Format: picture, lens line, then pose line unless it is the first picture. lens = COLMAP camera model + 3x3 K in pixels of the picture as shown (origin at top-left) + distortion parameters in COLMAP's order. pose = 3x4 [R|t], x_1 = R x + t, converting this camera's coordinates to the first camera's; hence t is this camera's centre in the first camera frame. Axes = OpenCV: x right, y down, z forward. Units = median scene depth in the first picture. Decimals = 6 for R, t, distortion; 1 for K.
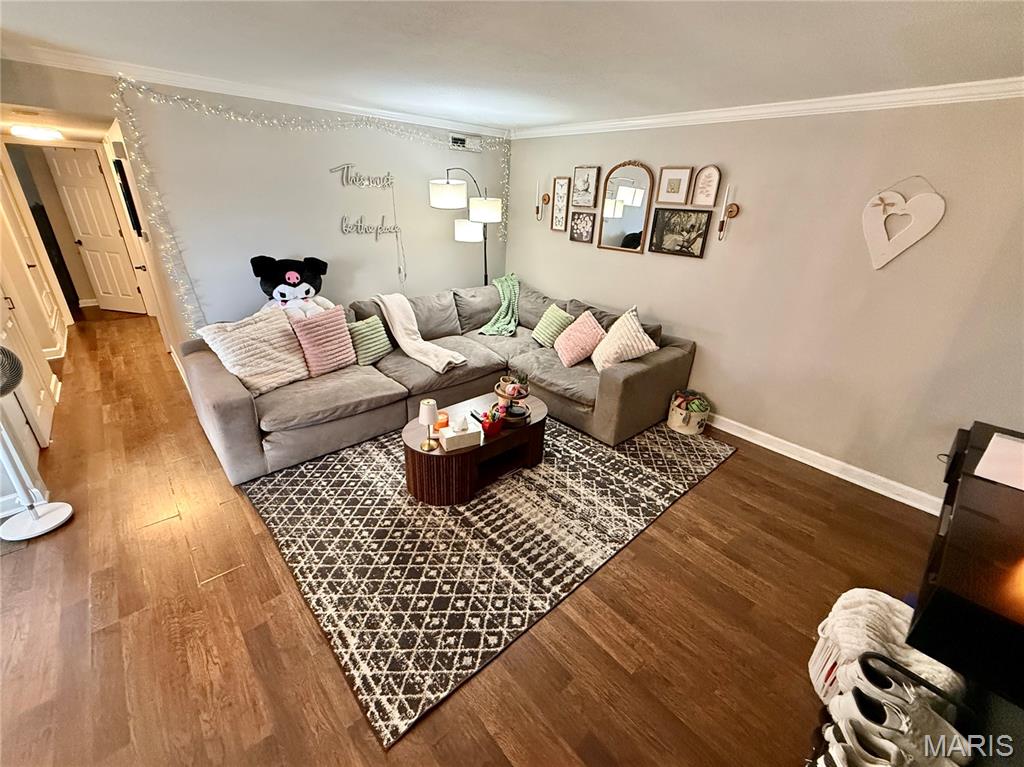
lens RADIAL K [[420.0, 0, 512.0], [0, 420.0, 383.5], [0, 0, 1]] dist [-0.001083, -0.000041]
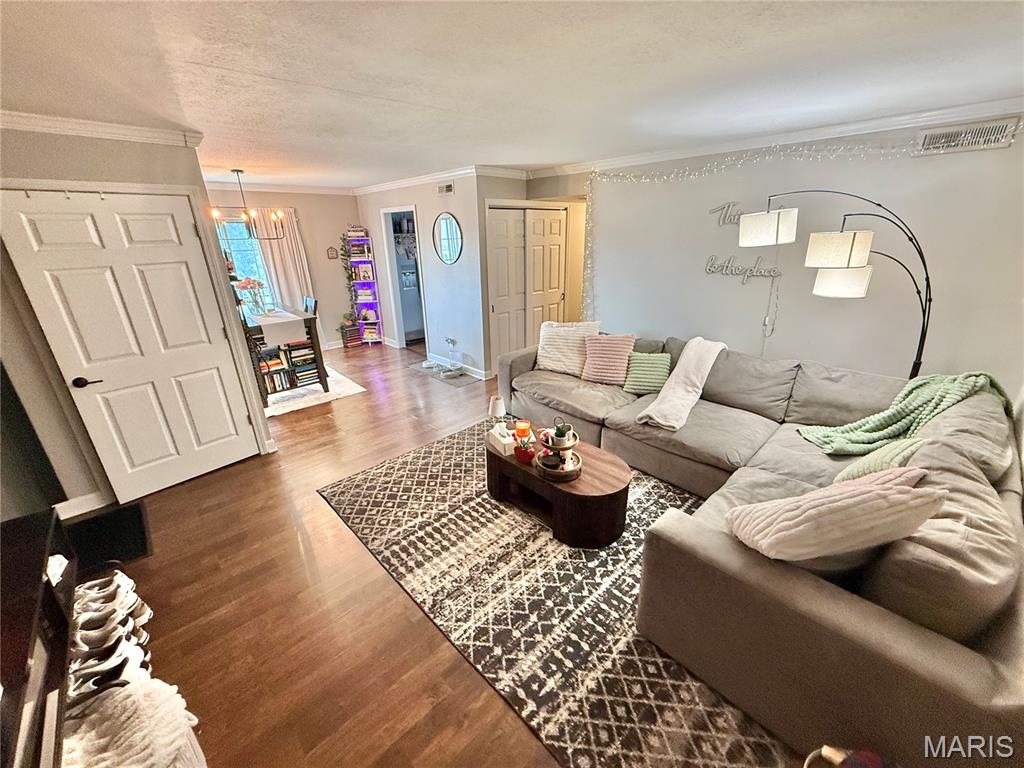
lens RADIAL K [[404.9, 0, 512.0], [0, 404.9, 384.0], [0, 0, 1]] dist [0.000018, -0.000004]
pose [[0.032888, 0.313385, -0.949056, 0.941861], [-0.390626, 0.878071, 0.276409, -0.348994], [0.919962, 0.361636, 0.151294, 0.868259]]
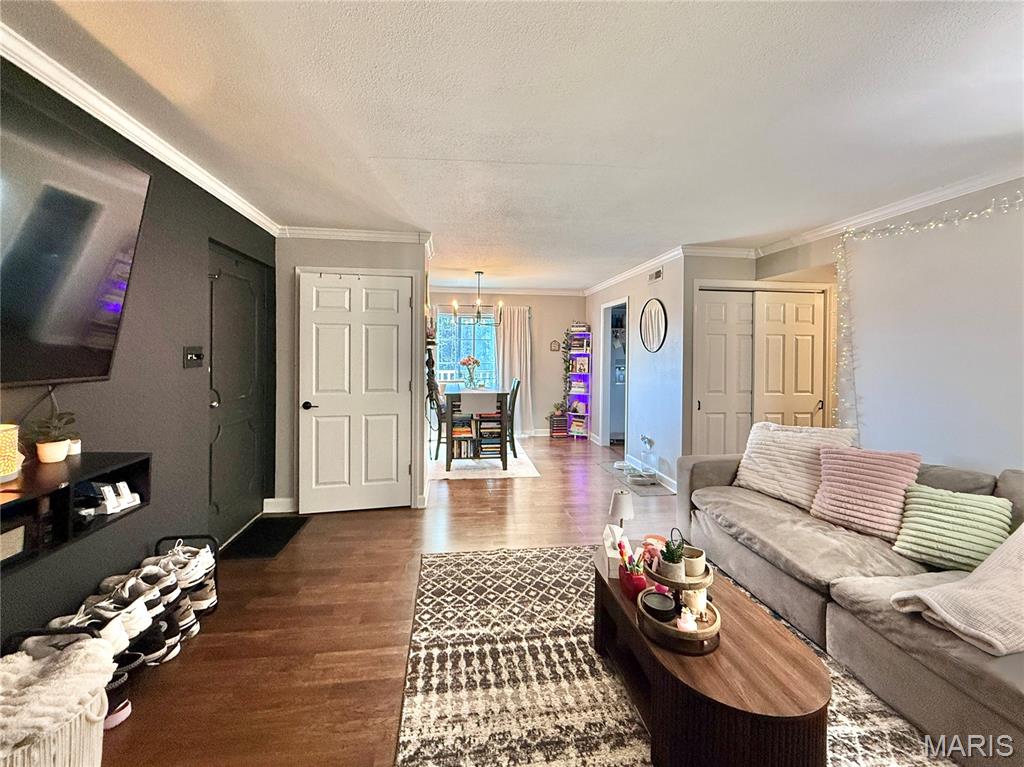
lens RADIAL K [[419.0, 0, 509.5], [0, 419.0, 353.0], [0, 0, 1]] dist [0.000767, 0.000092]
pose [[-0.559412, -0.046813, -0.827567, 0.702283], [-0.367618, 0.908853, 0.197088, -0.321553], [0.742910, 0.414482, -0.525632, 1.199528]]
